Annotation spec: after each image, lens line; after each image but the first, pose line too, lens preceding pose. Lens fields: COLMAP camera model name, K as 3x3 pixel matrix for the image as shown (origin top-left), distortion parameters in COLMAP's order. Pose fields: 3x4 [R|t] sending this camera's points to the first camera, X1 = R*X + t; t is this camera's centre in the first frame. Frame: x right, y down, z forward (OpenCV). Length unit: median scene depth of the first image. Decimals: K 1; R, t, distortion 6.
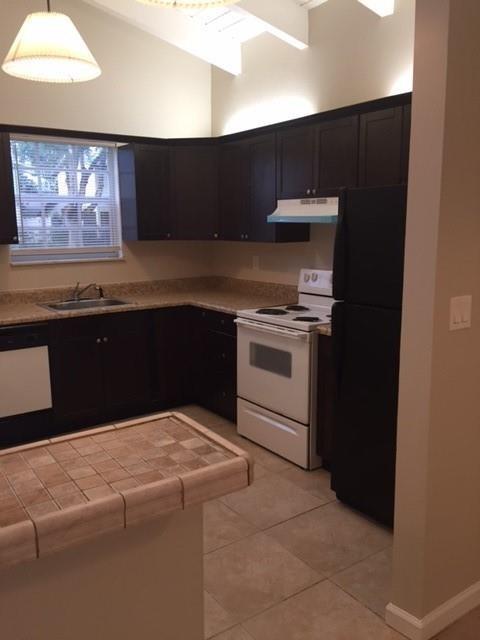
lens RADIAL K [[552.2, 0, 240.0], [0, 552.2, 320.0], [0, 0, 1]] dist [0.084970, -0.121611]
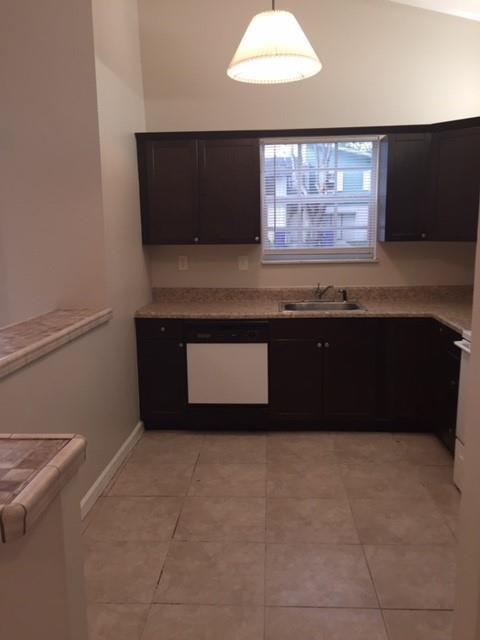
lens RADIAL K [[552.2, 0, 240.0], [0, 552.2, 320.0], [0, 0, 1]] dist [0.084970, -0.121611]
pose [[0.785552, 0.102549, -0.610239, 0.204369], [-0.100504, 0.994222, 0.037698, -0.026459], [0.610579, 0.031718, 0.791320, 0.143970]]
